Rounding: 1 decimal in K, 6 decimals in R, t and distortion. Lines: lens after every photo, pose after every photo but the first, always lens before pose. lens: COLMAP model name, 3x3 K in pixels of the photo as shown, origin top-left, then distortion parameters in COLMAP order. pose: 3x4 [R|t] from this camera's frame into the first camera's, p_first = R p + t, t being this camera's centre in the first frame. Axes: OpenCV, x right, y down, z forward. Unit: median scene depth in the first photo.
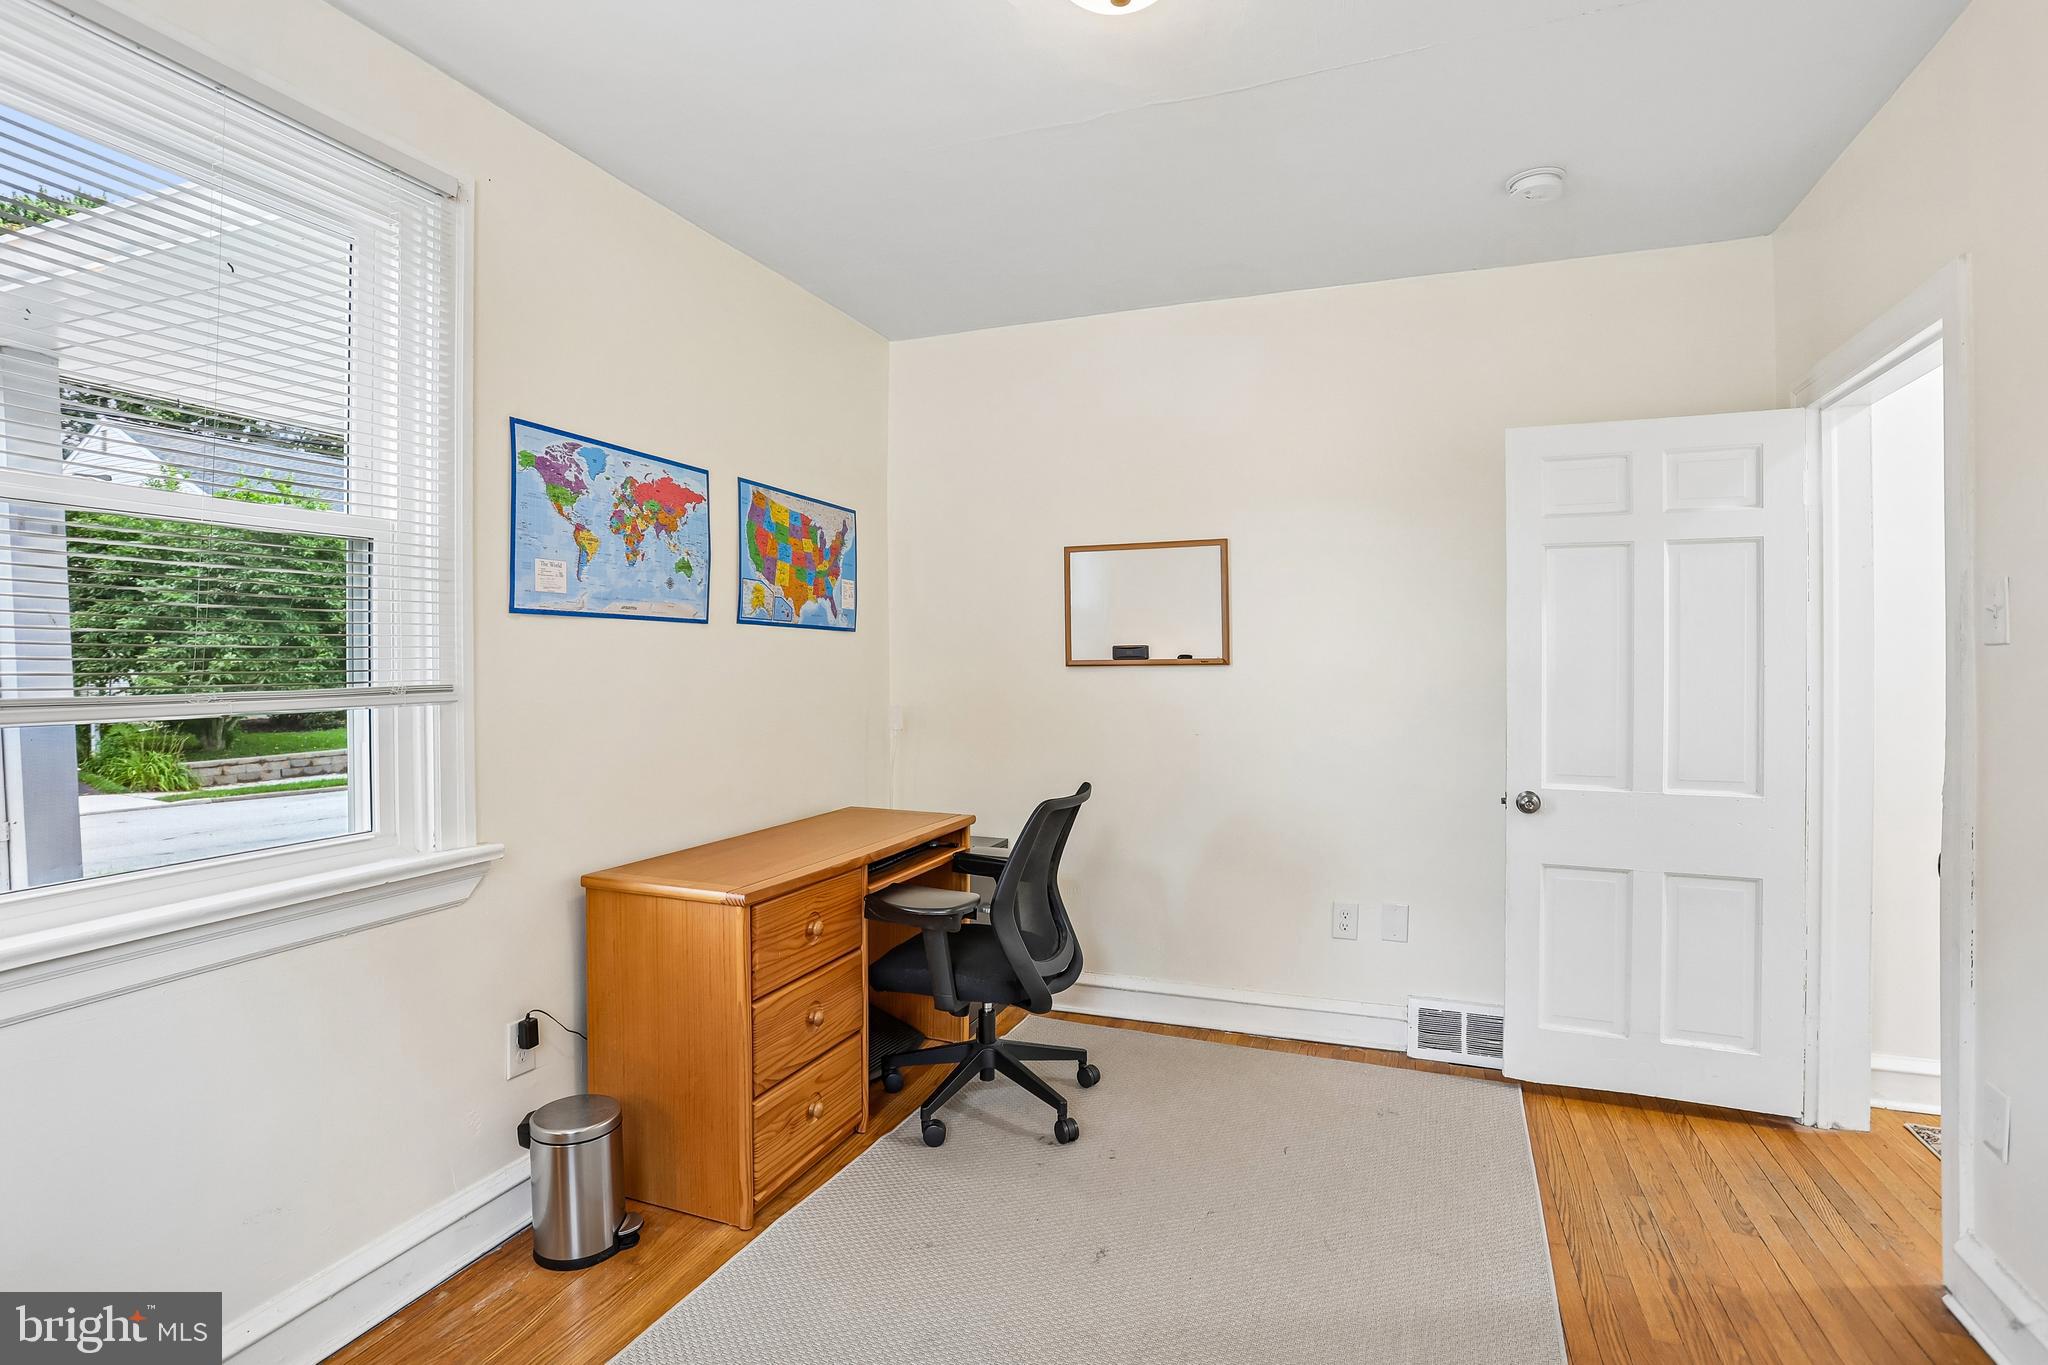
lens RADIAL K [[1024.3, 0, 1015.8], [0, 1024.3, 676.5], [0, 0, 1]] dist [-0.060790, 0.022418]
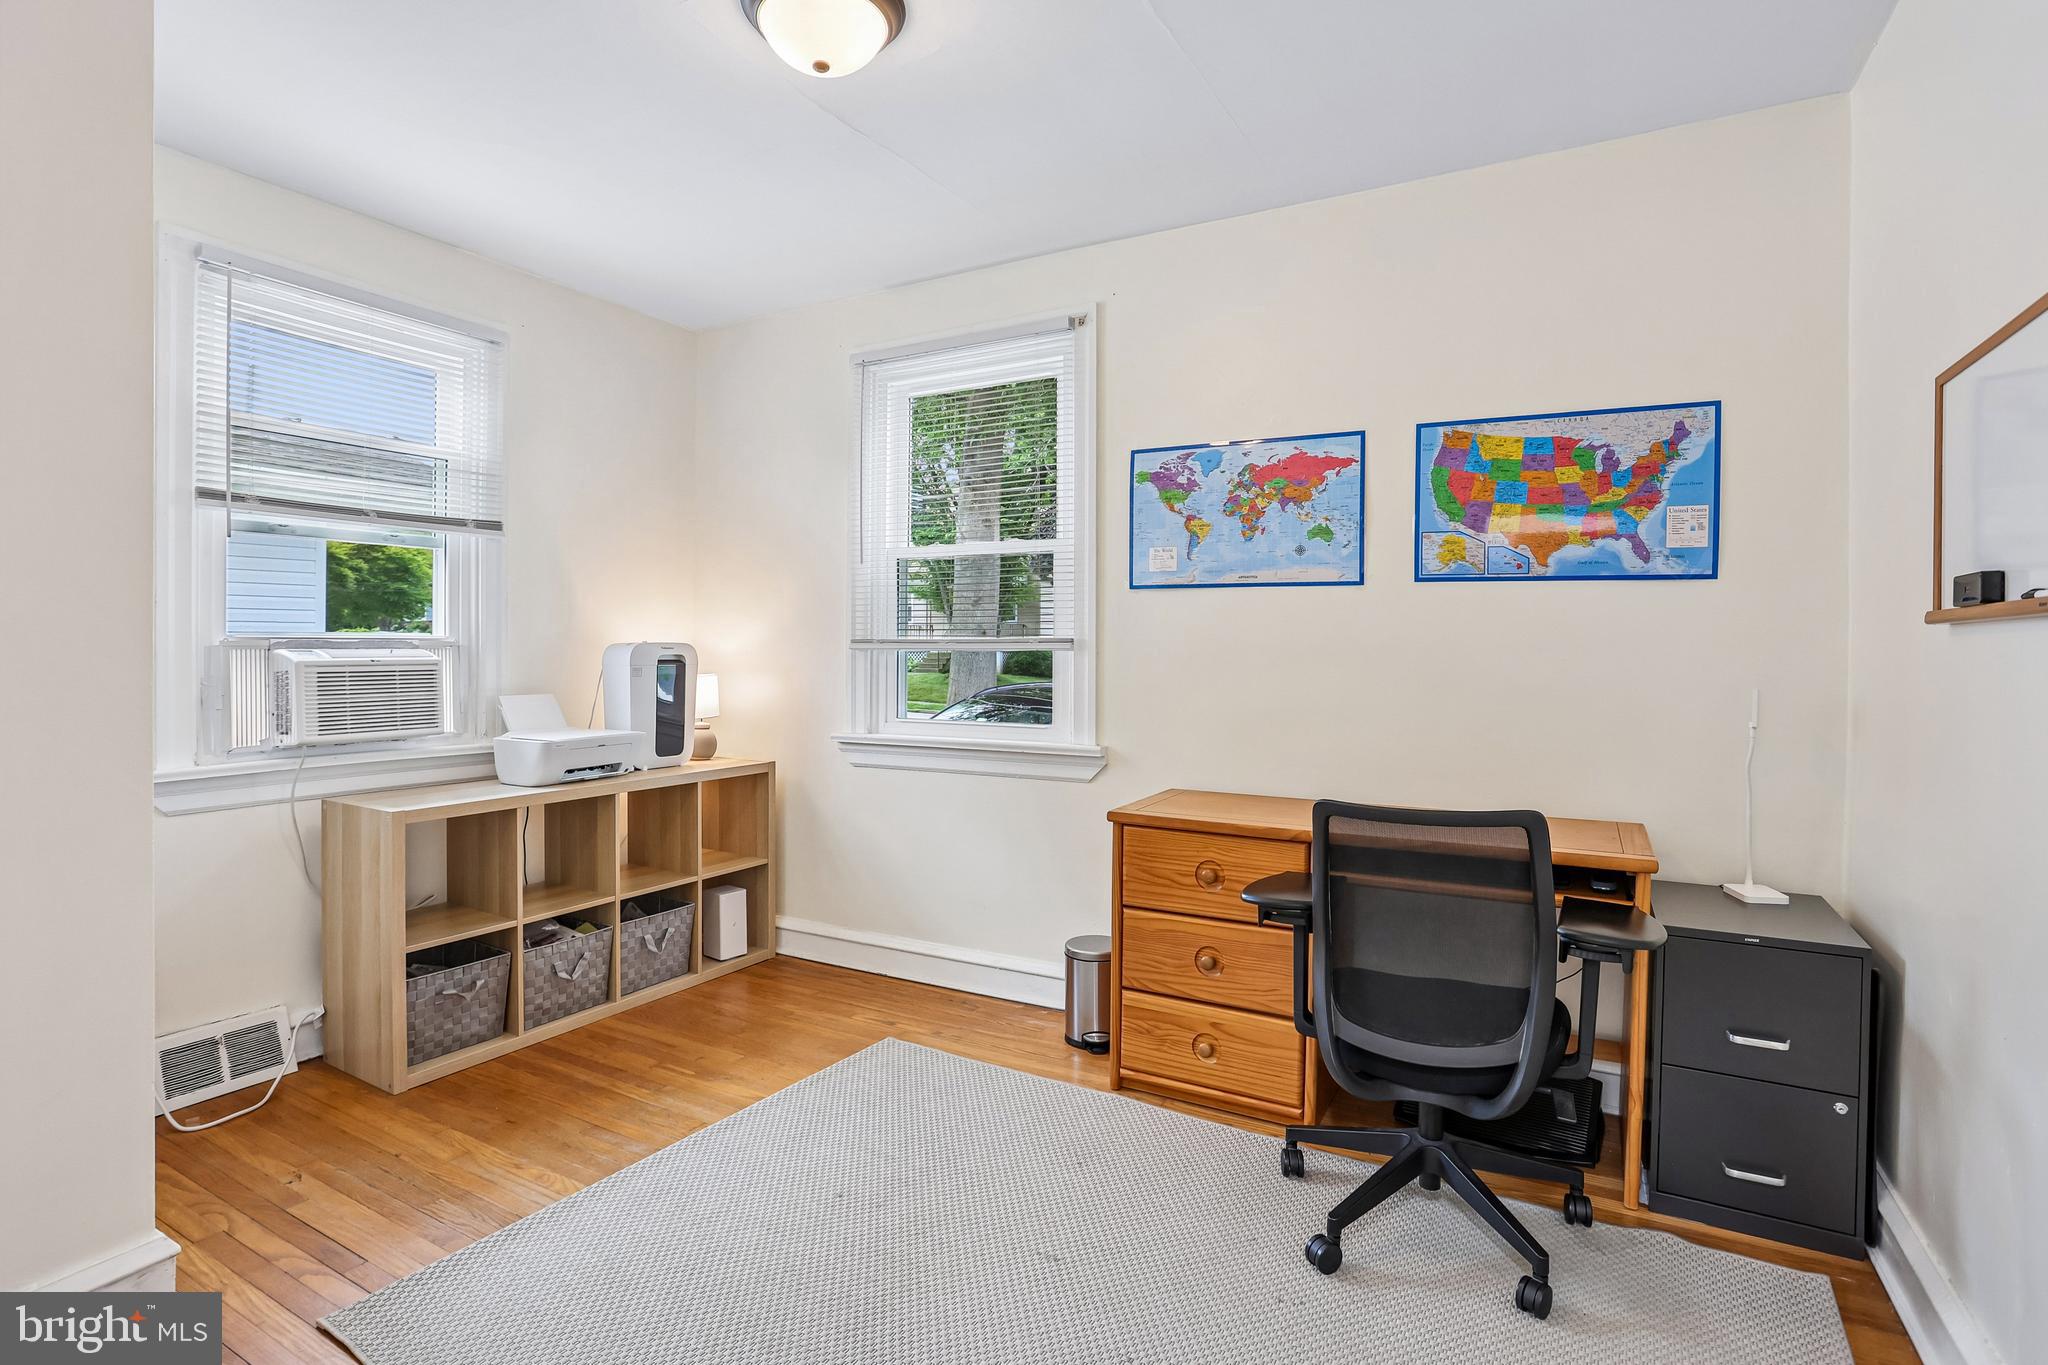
lens RADIAL K [[1024.3, 0, 1016.8], [0, 1024.3, 669.1], [0, 0, 1]] dist [-0.060790, 0.022418]
pose [[-0.138831, 0.025408, -0.989990, 0.772603], [-0.019277, 0.999412, 0.028353, 0.009312], [0.990128, 0.023021, -0.138259, 0.852365]]
